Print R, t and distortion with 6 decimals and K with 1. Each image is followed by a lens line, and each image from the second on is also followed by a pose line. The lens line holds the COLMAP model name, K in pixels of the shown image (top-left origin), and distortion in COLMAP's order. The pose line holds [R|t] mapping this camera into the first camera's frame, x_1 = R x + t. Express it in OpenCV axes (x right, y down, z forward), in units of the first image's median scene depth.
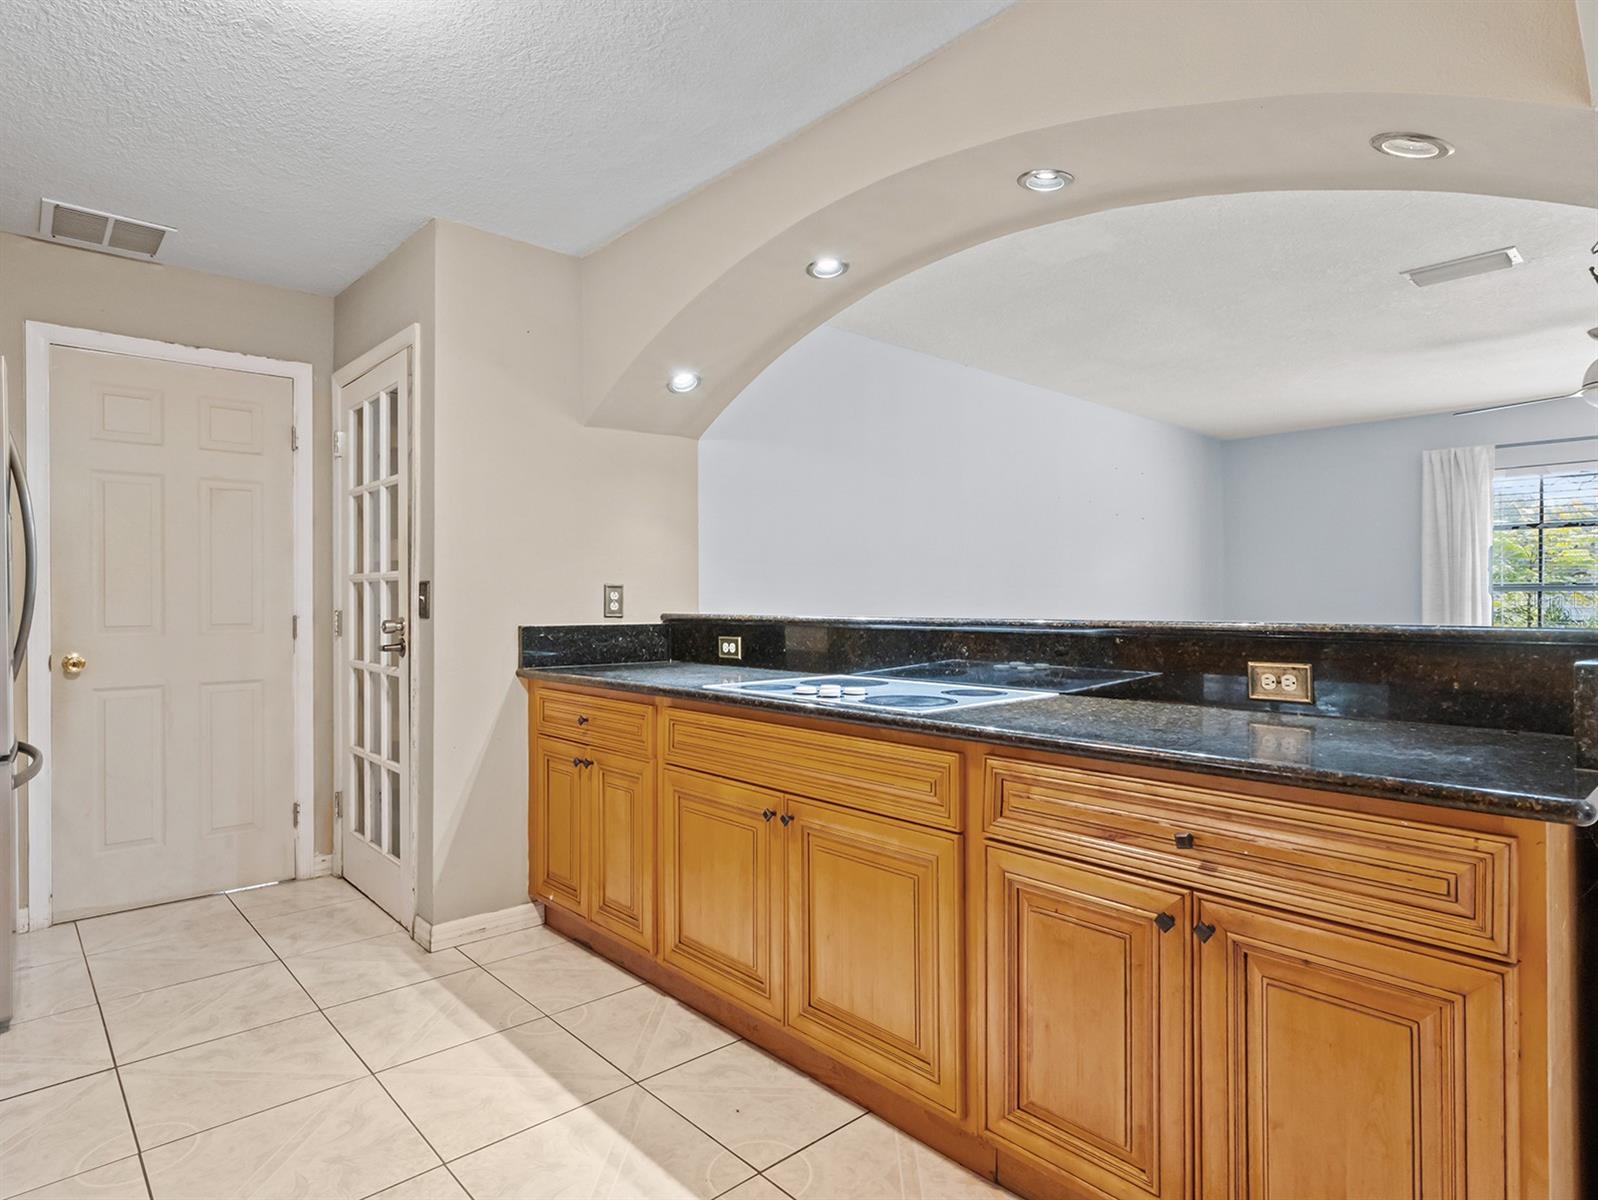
lens RADIAL K [[889.0, 0, 783.7], [0, 889.0, 597.9], [0, 0, 1]] dist [0.001025, -0.000669]
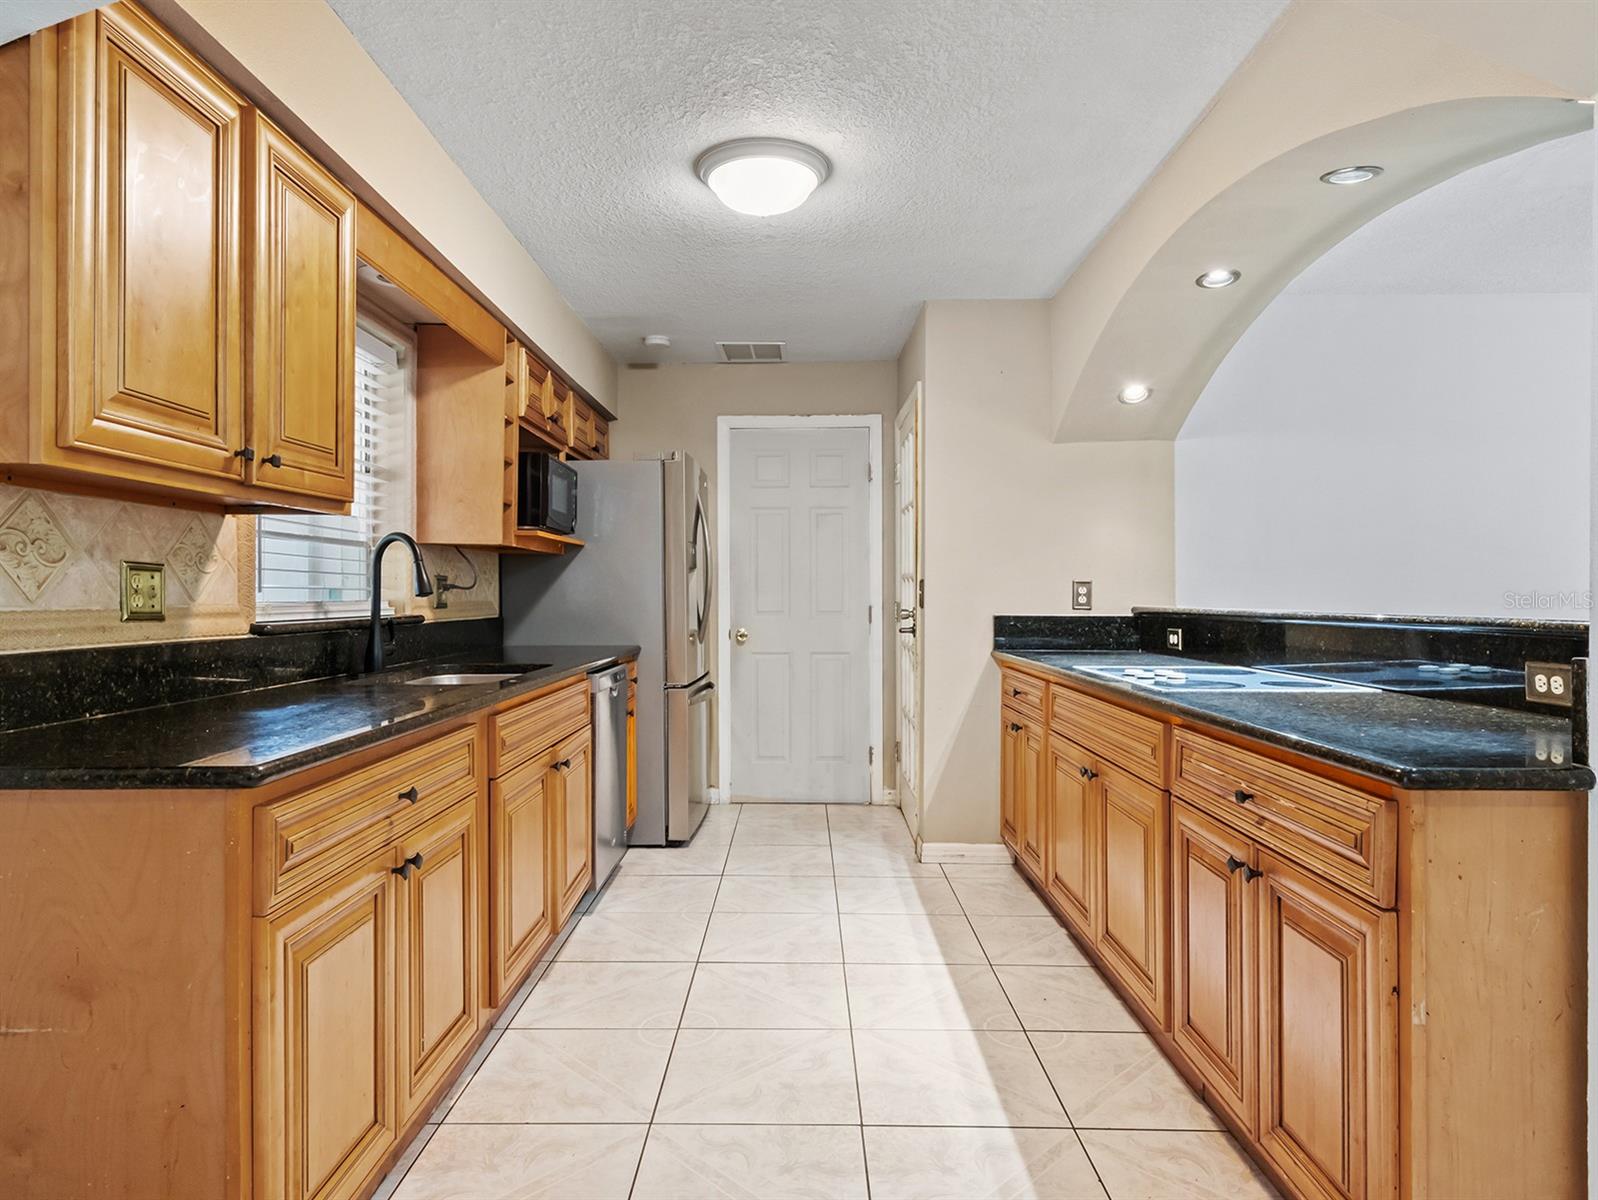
lens RADIAL K [[943.0, 0, 769.2], [0, 943.0, 595.2], [0, 0, 1]] dist [-0.015579, 0.000855]
pose [[0.724110, 0.002235, -0.689681, 0.368709], [-0.000036, 0.999995, 0.003203, -0.000178], [0.689684, -0.002295, 0.724107, -0.147671]]
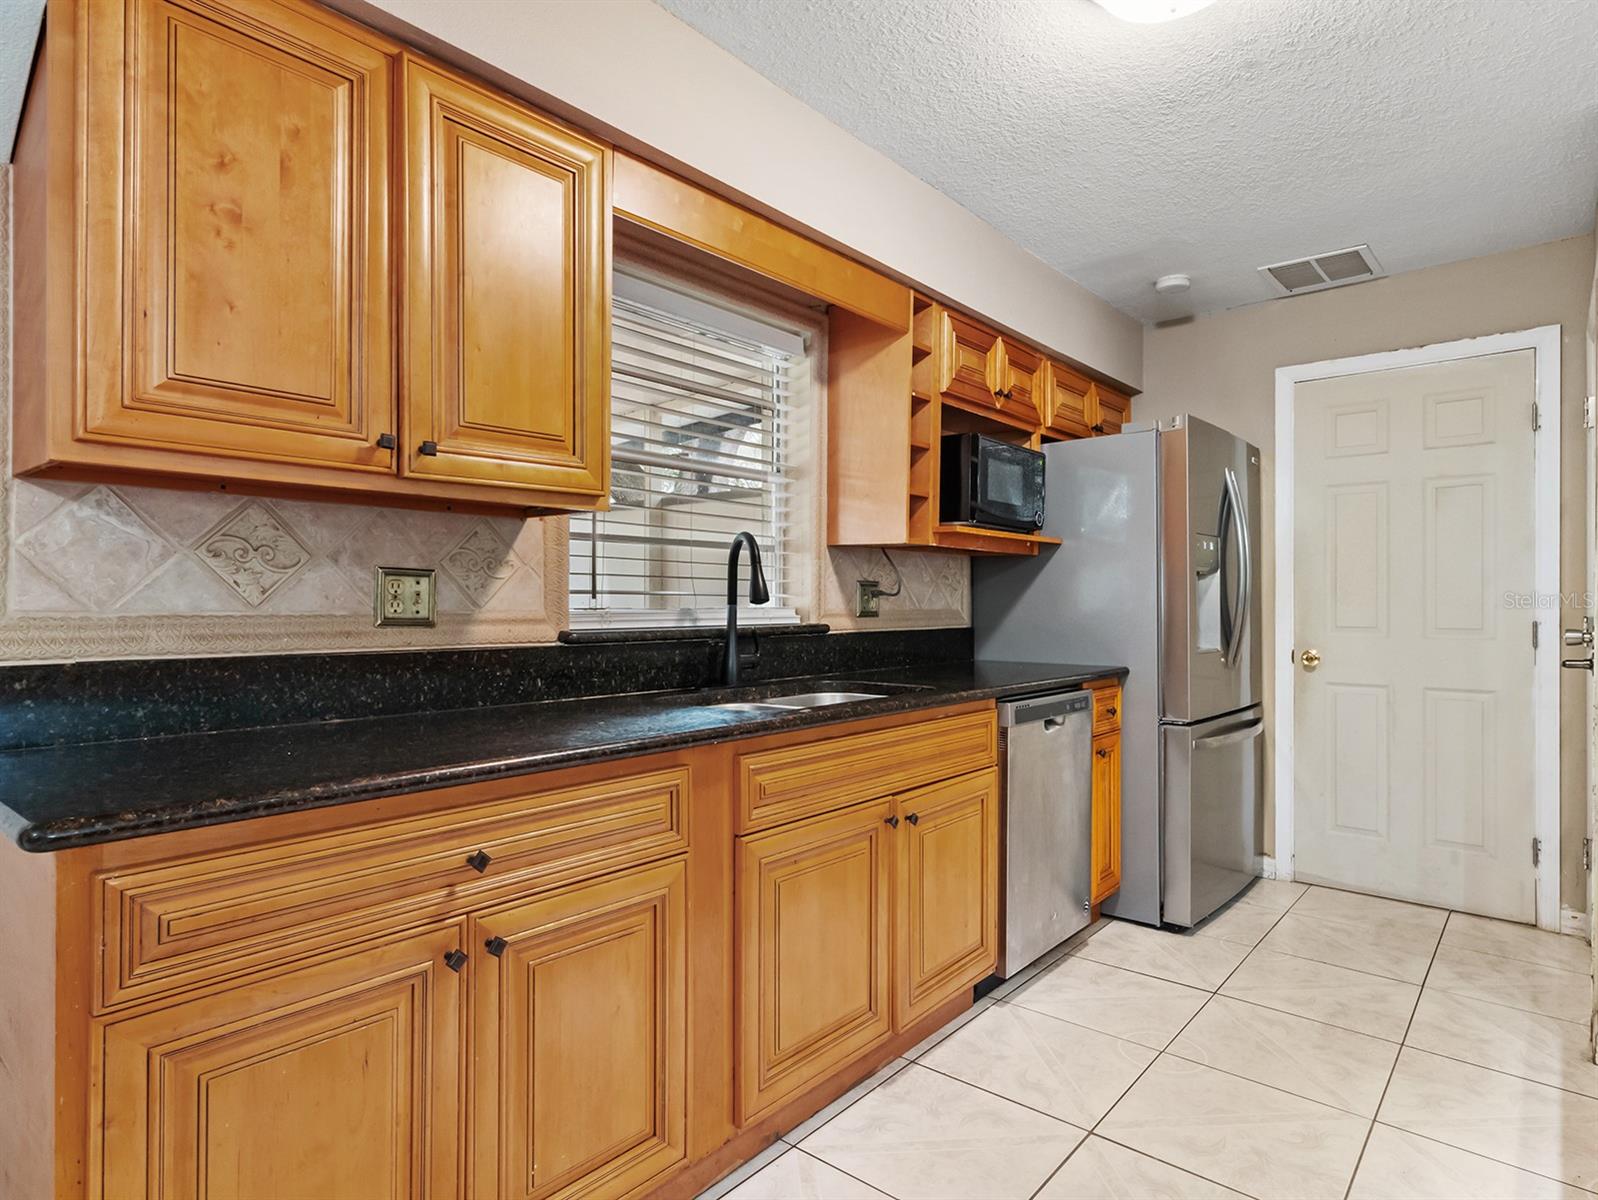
lens RADIAL K [[889.0, 0, 785.2], [0, 889.0, 602.3], [0, 0, 1]] dist [0.001025, -0.000669]
pose [[0.129021, 0.003627, -0.991635, 0.252415], [-0.002677, 0.999991, 0.003309, 0.000125], [0.991638, 0.002227, 0.129029, 0.192263]]
